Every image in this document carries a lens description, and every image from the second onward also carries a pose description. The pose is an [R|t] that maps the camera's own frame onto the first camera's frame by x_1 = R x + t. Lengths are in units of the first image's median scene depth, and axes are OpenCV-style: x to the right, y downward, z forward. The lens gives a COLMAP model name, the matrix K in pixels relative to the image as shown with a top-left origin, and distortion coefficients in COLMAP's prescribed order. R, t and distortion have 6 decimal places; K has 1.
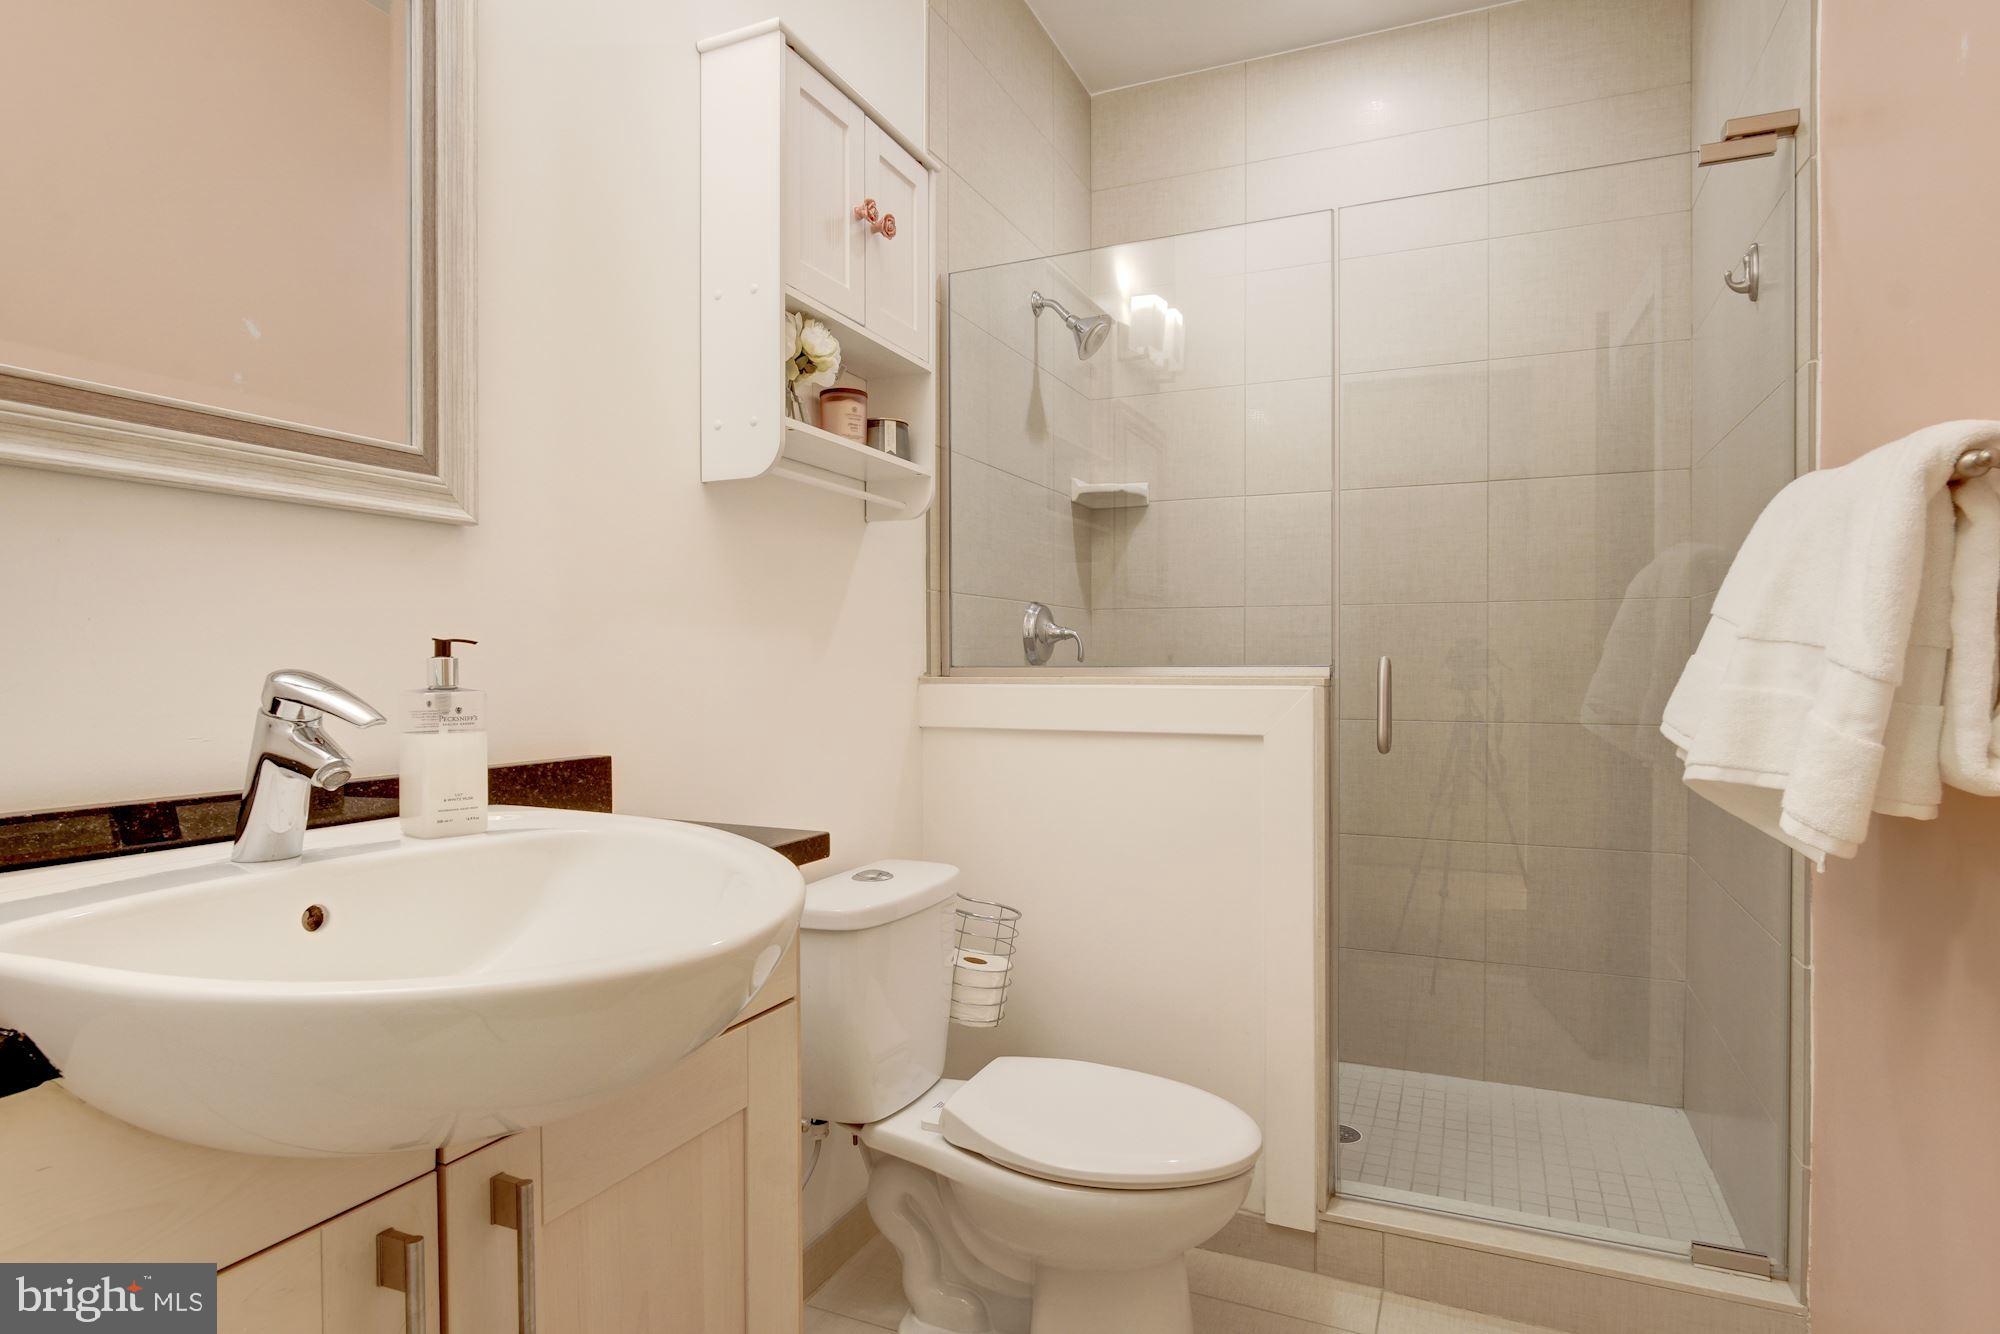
lens RADIAL K [[1077.6, 0, 989.8], [0, 1077.6, 670.0], [0, 0, 1]] dist [-0.011145, 0.000770]
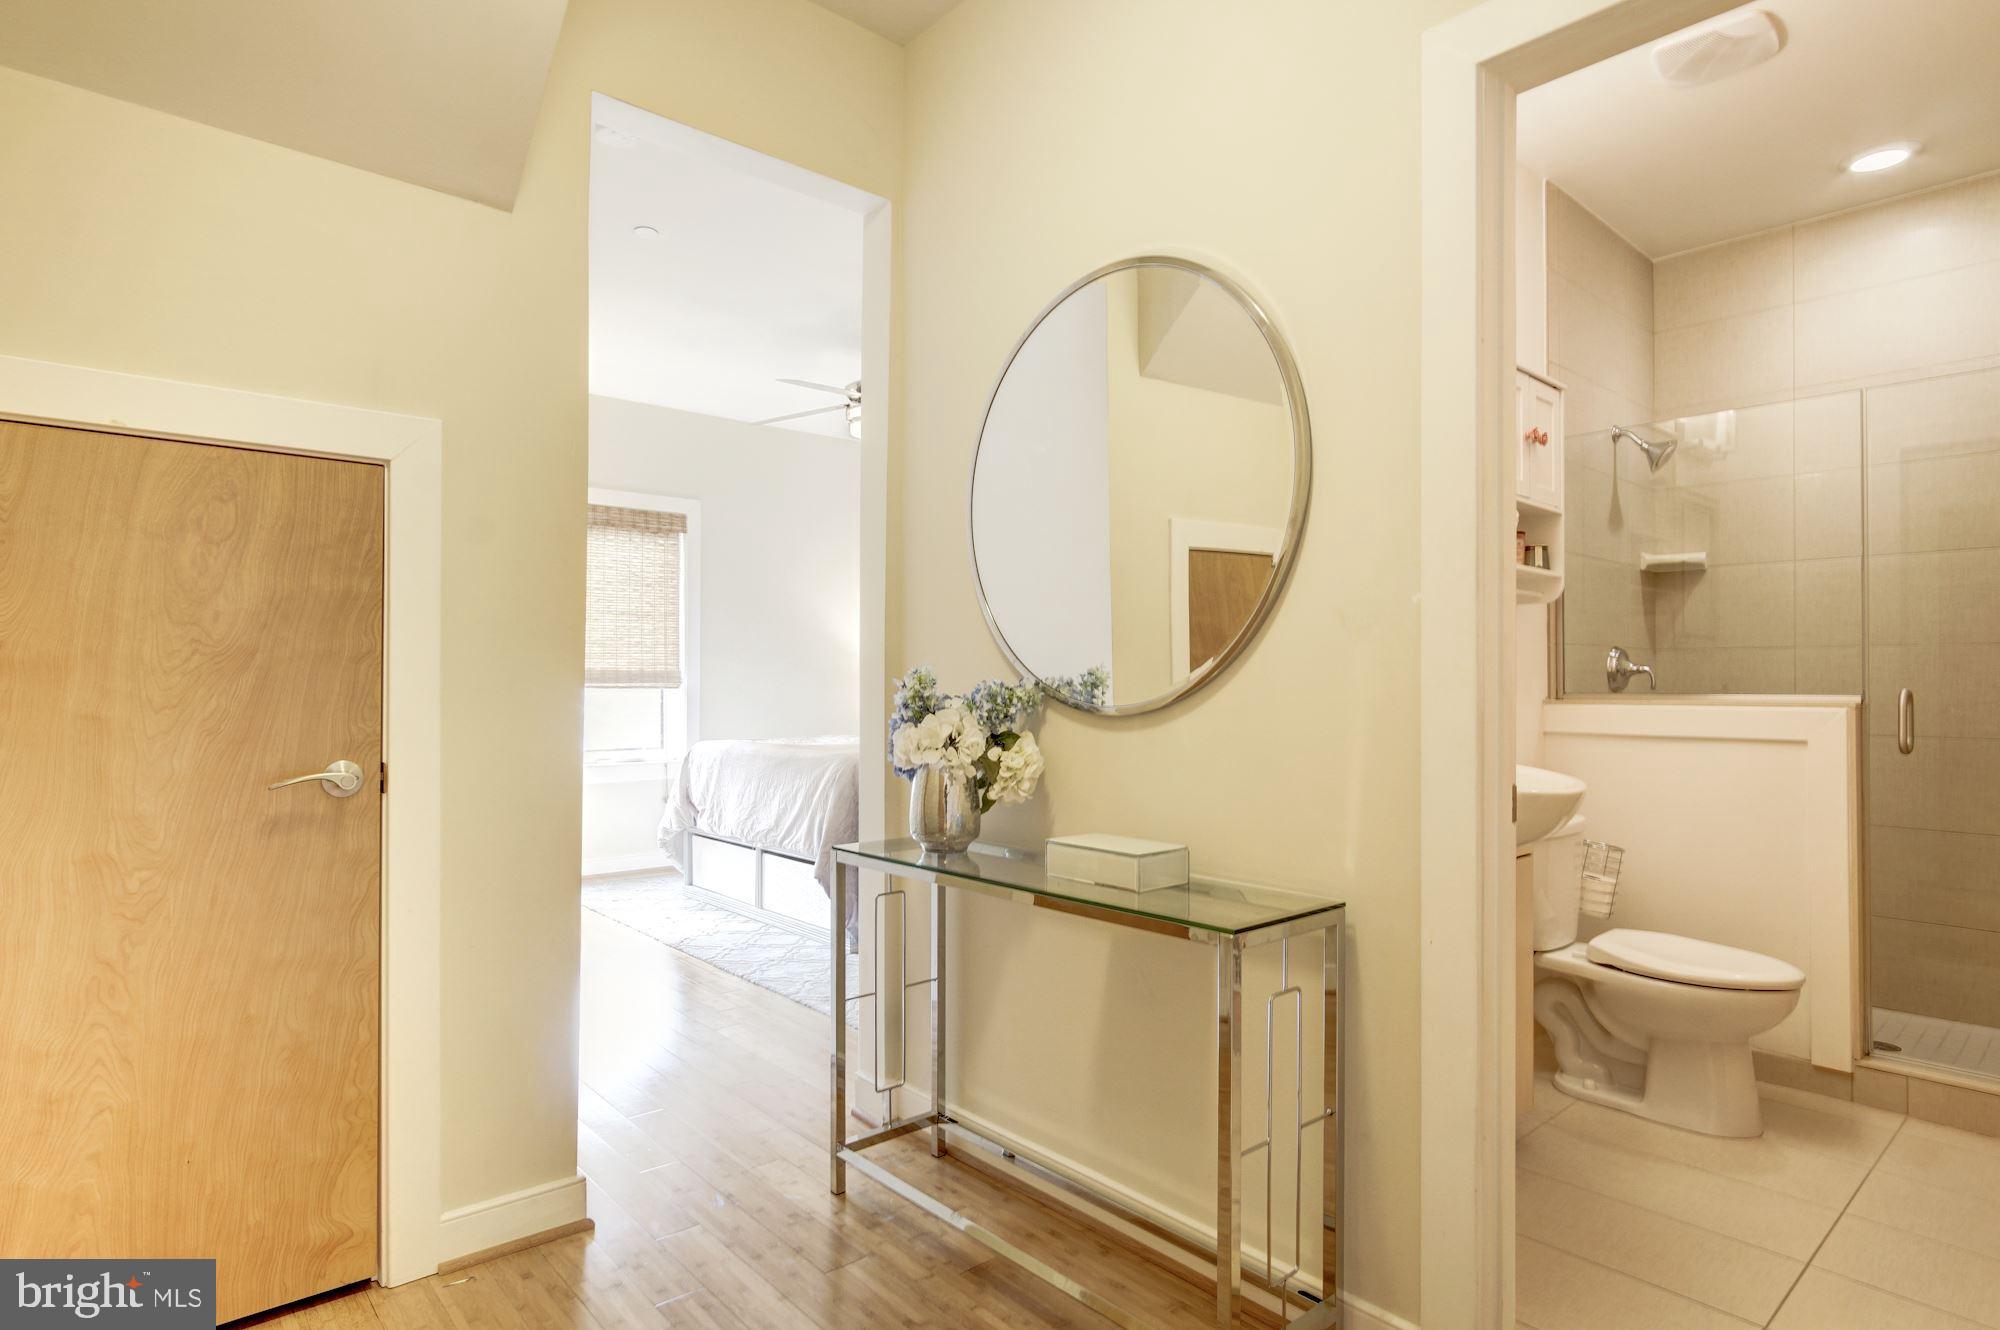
lens RADIAL K [[1073.2, 0, 1035.4], [0, 1073.2, 669.1], [0, 0, 1]] dist [-0.000504, 0.000337]
pose [[0.924827, -0.002214, -0.380382, -0.160406], [-0.005720, 0.999789, -0.019727, -0.003494], [0.380346, 0.020419, 0.924619, -0.741769]]
